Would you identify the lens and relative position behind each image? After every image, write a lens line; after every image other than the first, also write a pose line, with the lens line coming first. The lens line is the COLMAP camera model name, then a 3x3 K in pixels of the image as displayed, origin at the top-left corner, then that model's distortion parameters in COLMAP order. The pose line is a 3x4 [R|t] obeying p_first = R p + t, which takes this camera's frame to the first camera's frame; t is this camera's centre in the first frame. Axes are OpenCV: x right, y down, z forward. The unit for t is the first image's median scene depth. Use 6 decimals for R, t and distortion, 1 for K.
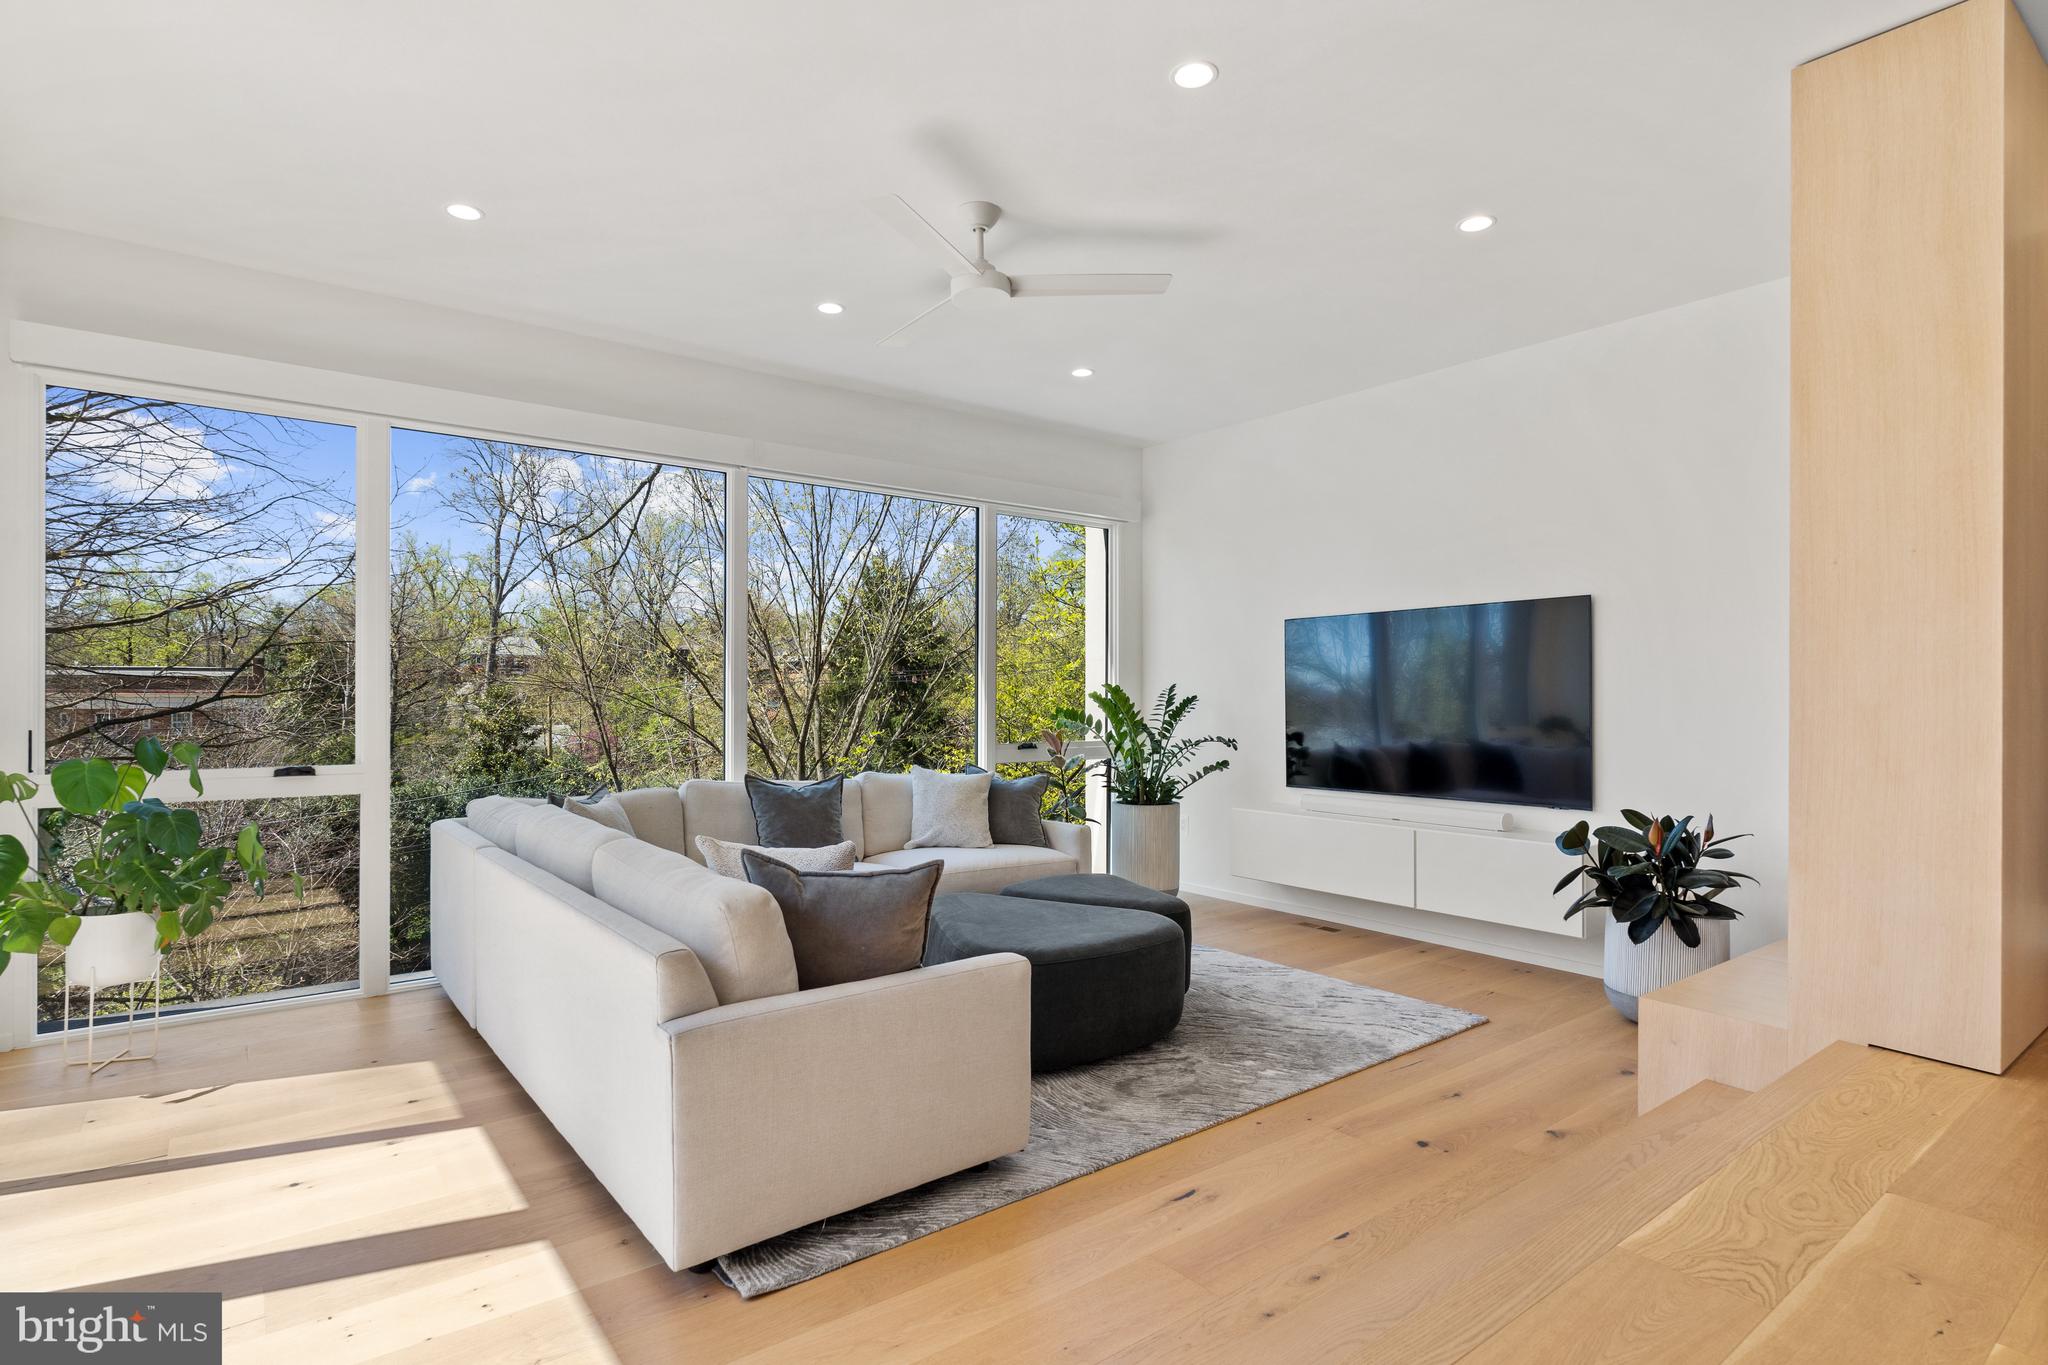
lens RADIAL K [[1026.7, 0, 1015.5], [0, 1026.7, 688.9], [0, 0, 1]] dist [0.003786, 0.001470]
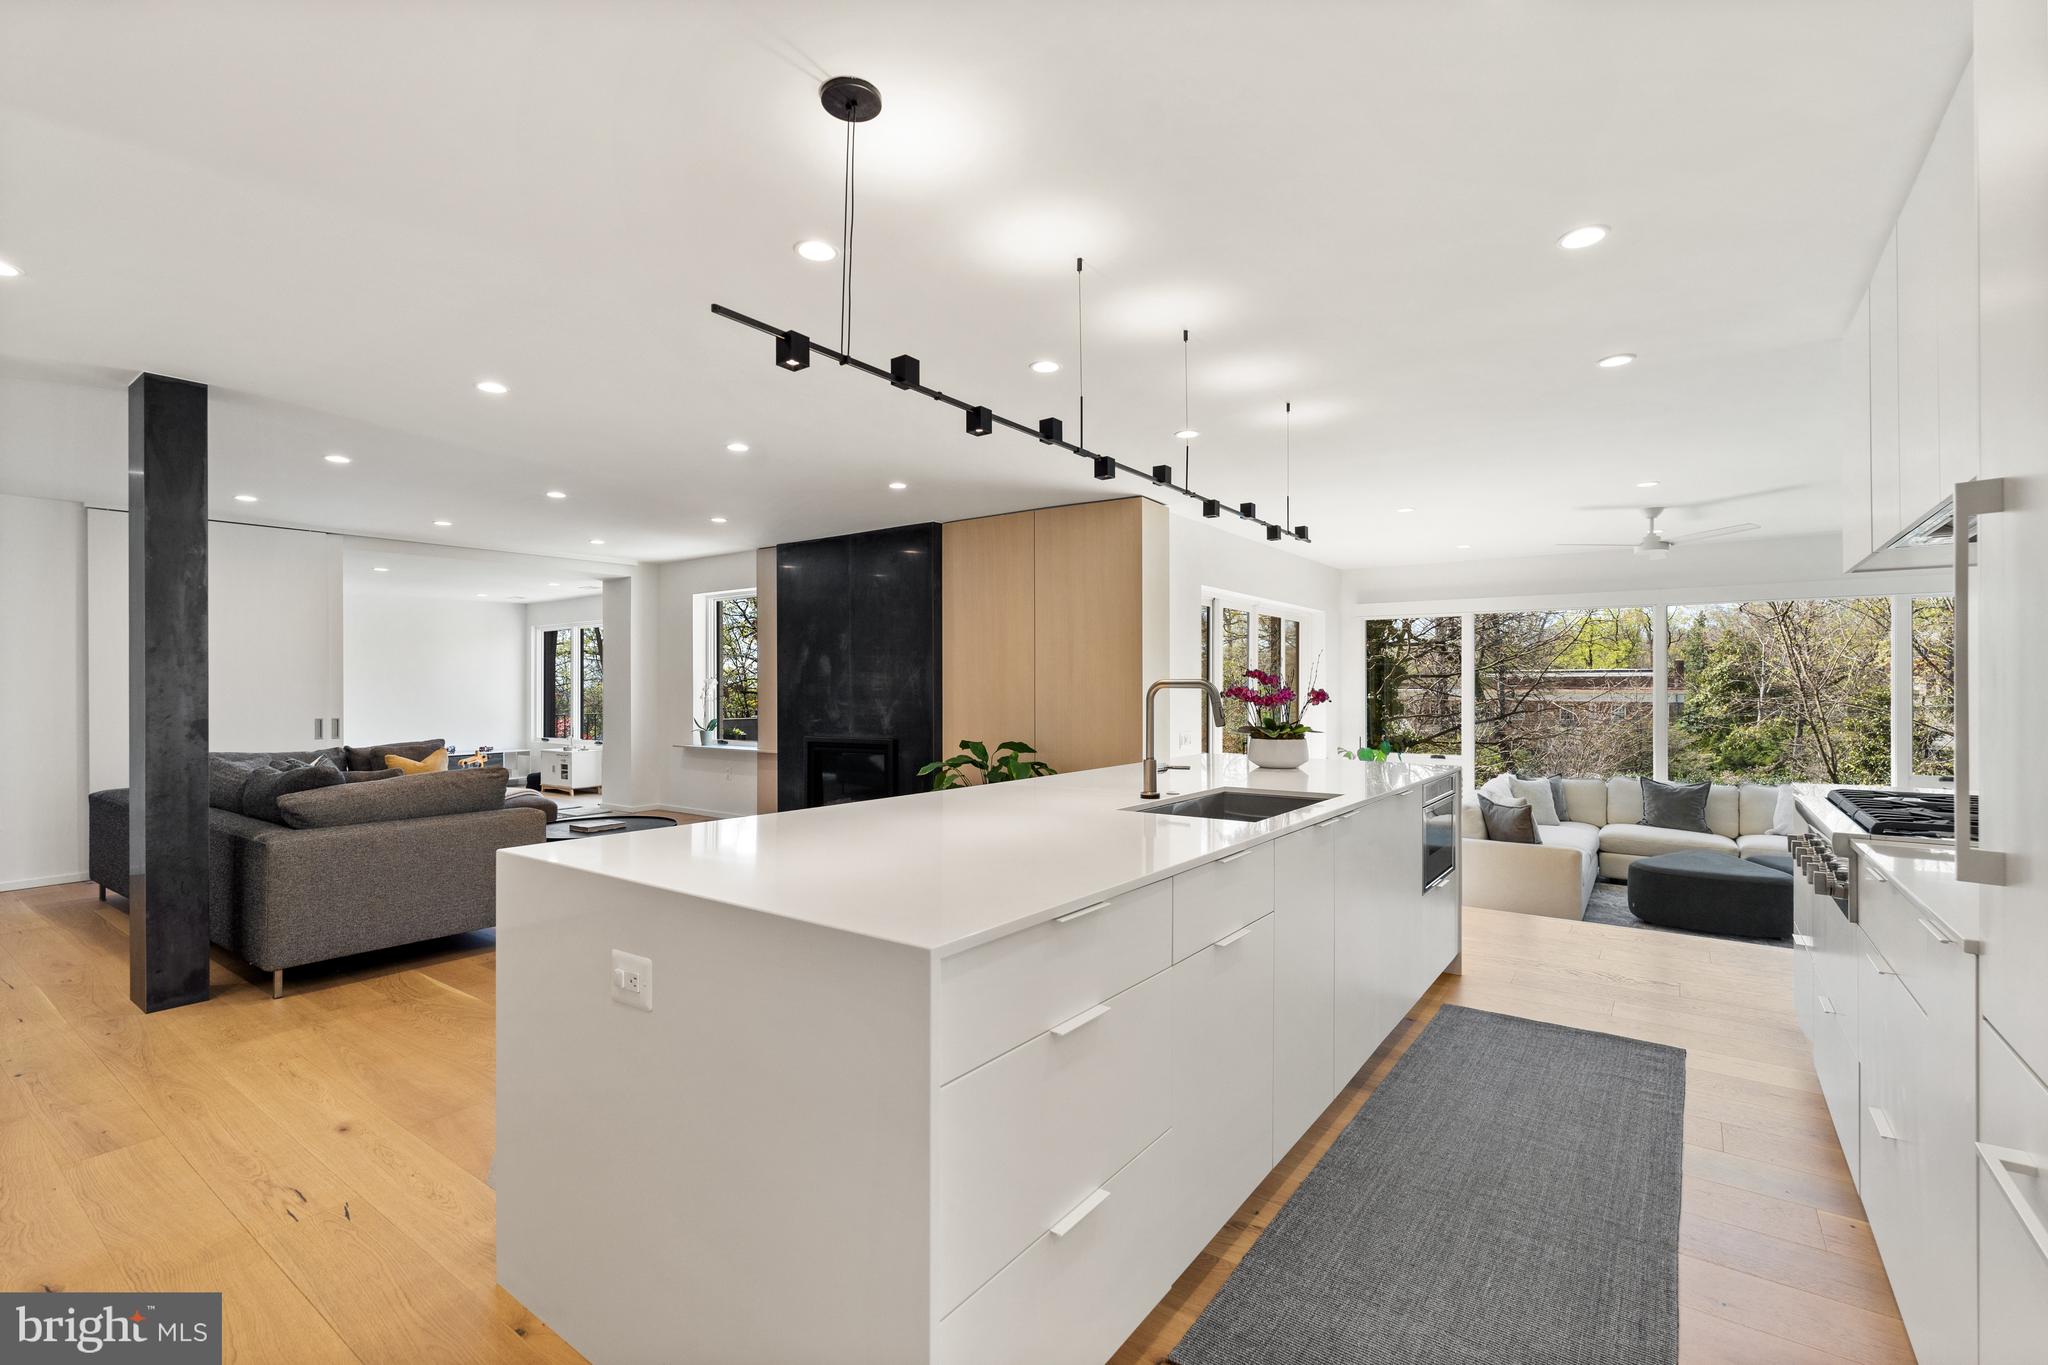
lens RADIAL K [[932.5, 0, 1016.0], [0, 932.5, 684.4], [0, 0, 1]] dist [-0.003345, 0.000378]
pose [[0.283601, -0.001771, -0.958941, 0.951727], [0.006683, 0.999978, 0.000130, -0.084700], [0.958919, -0.006445, 0.283606, -0.513245]]
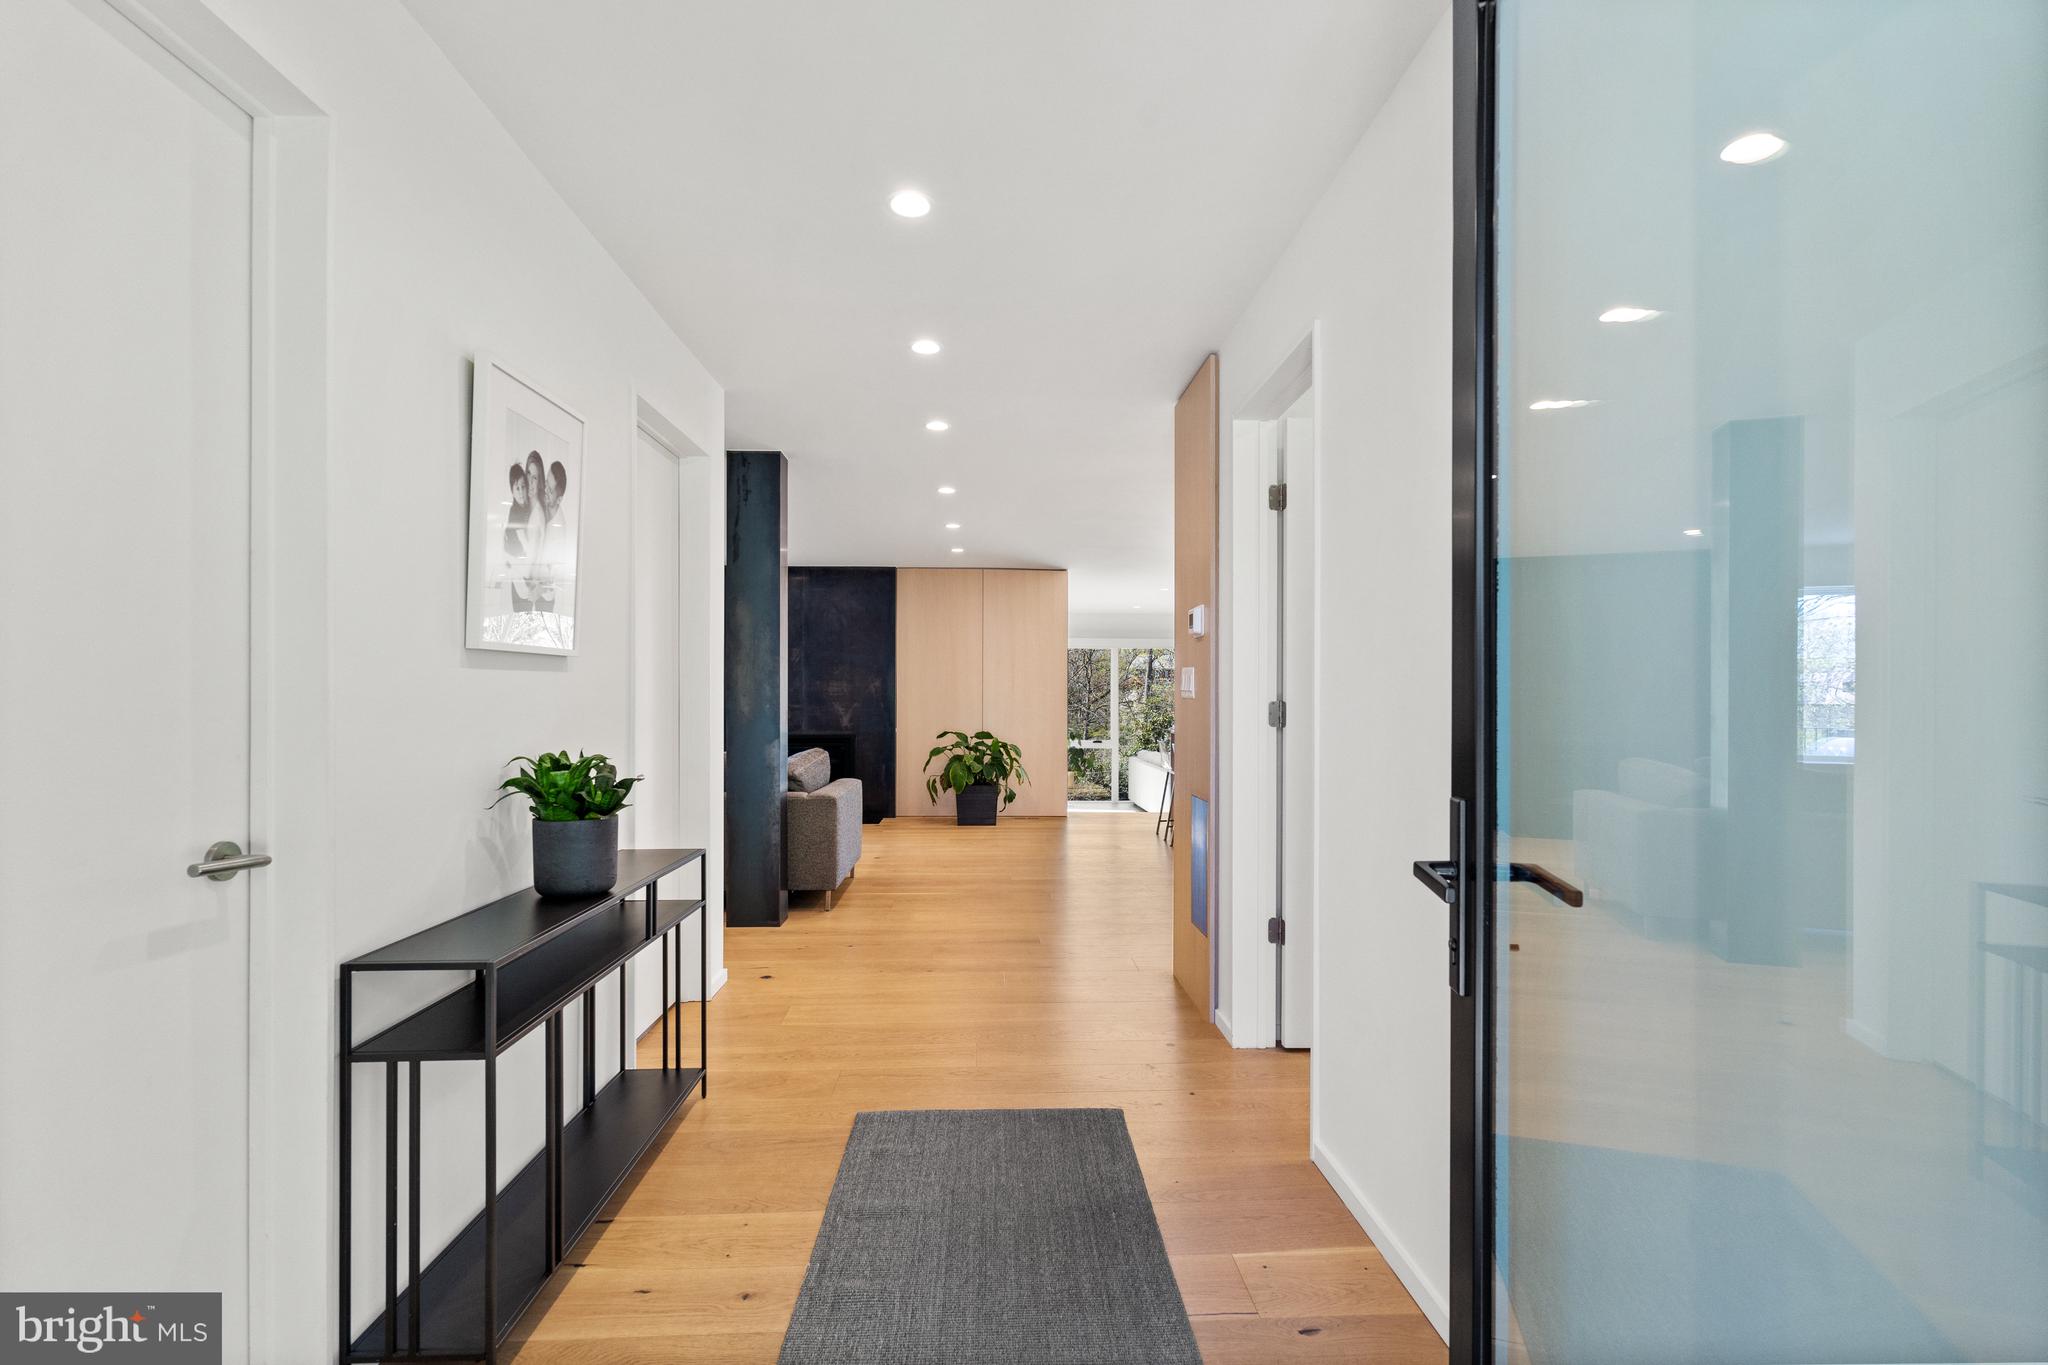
lens RADIAL K [[932.5, 0, 1025.6], [0, 932.5, 688.1], [0, 0, 1]] dist [-0.003345, 0.000378]
pose [[0.822978, -0.000627, -0.568073, 0.831089], [-0.001598, 0.999993, -0.003419, -0.085208], [0.568071, 0.003722, 0.822971, -1.593728]]
